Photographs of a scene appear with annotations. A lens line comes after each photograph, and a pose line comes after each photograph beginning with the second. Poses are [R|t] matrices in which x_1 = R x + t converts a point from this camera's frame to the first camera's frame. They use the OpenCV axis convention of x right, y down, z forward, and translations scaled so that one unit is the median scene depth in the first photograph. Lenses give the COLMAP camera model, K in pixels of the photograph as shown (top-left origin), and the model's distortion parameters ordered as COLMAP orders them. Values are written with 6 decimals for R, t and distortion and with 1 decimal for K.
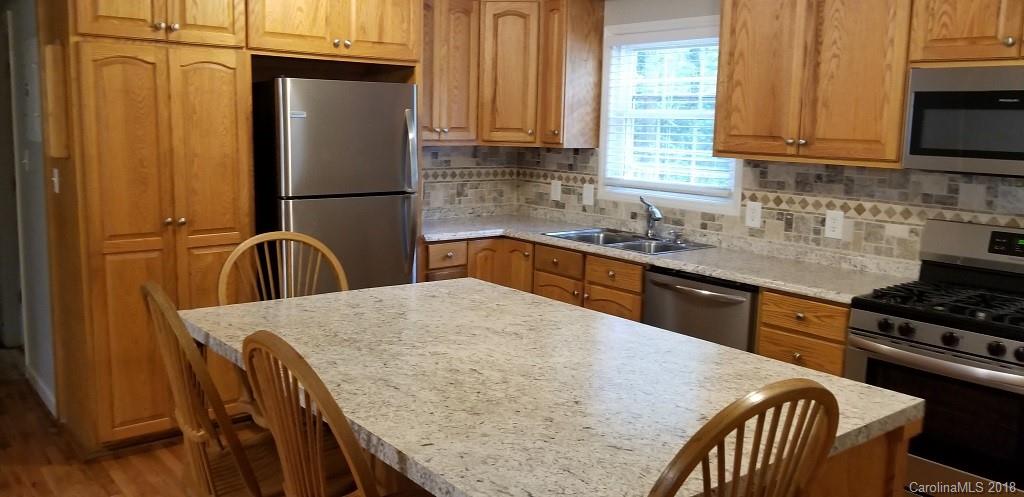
lens RADIAL K [[808.8, 0, 510.9], [0, 808.8, 245.9], [0, 0, 1]] dist [-0.011552, 0.004474]
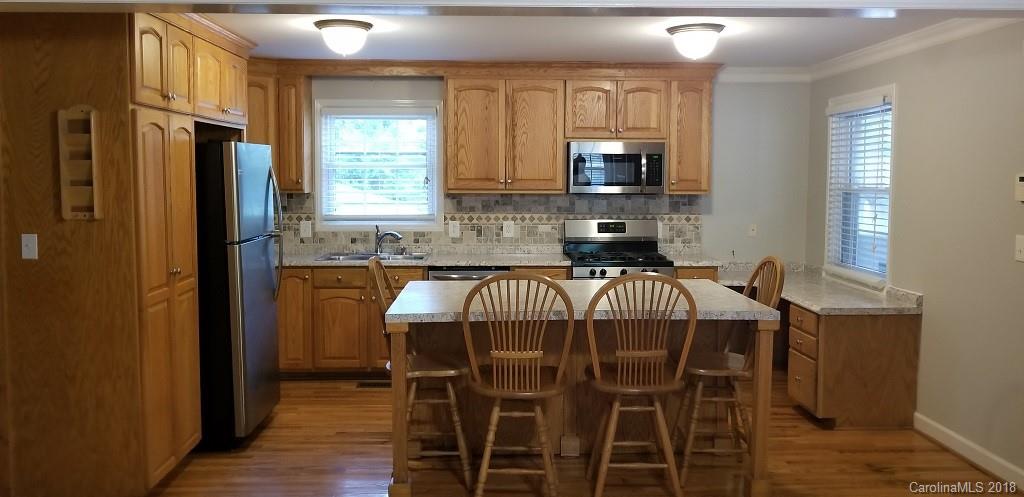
lens RADIAL K [[808.8, 0, 512.9], [0, 808.8, 246.7], [0, 0, 1]] dist [-0.011552, 0.004474]
pose [[0.589756, -0.095946, 0.801861, -0.940680], [0.135598, 0.990586, 0.018798, -0.020309], [-0.796116, 0.097645, 0.597214, -0.018370]]
